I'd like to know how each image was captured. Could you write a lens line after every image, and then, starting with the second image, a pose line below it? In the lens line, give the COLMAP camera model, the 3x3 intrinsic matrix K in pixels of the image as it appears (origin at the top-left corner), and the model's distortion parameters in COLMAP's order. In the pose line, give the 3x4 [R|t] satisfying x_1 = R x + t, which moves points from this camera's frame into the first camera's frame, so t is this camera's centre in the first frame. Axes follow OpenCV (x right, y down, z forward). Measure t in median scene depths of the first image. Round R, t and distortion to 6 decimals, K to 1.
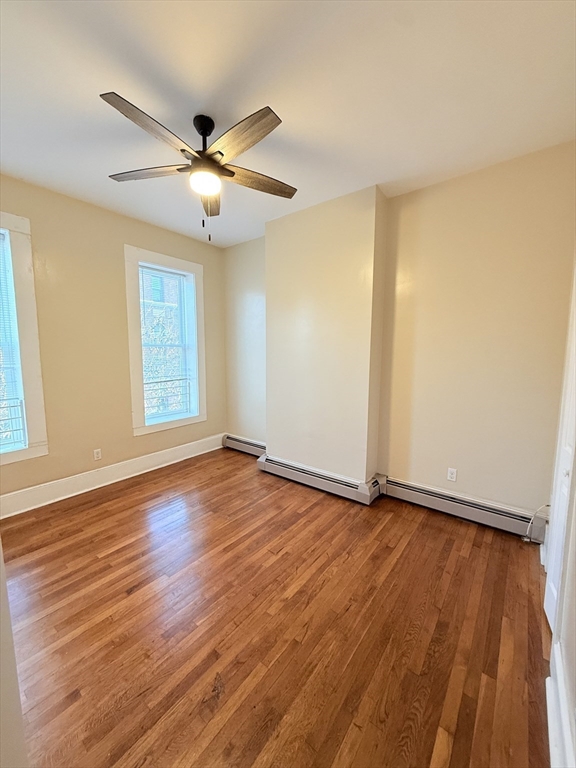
lens RADIAL K [[303.4, 0, 289.6], [0, 303.4, 382.5], [0, 0, 1]] dist [-0.003535, -0.000193]
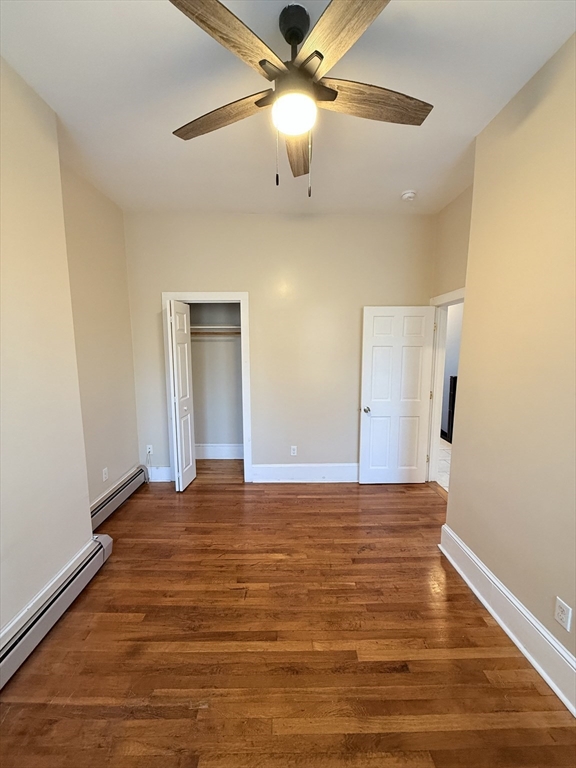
lens RADIAL K [[303.4, 0, 286.2], [0, 303.4, 383.0], [0, 0, 1]] dist [-0.003535, -0.000193]
pose [[-0.618517, -0.093746, 0.780159, -0.748197], [0.090268, 0.977807, 0.189061, -0.165141], [-0.780569, 0.187361, -0.596328, 1.335790]]
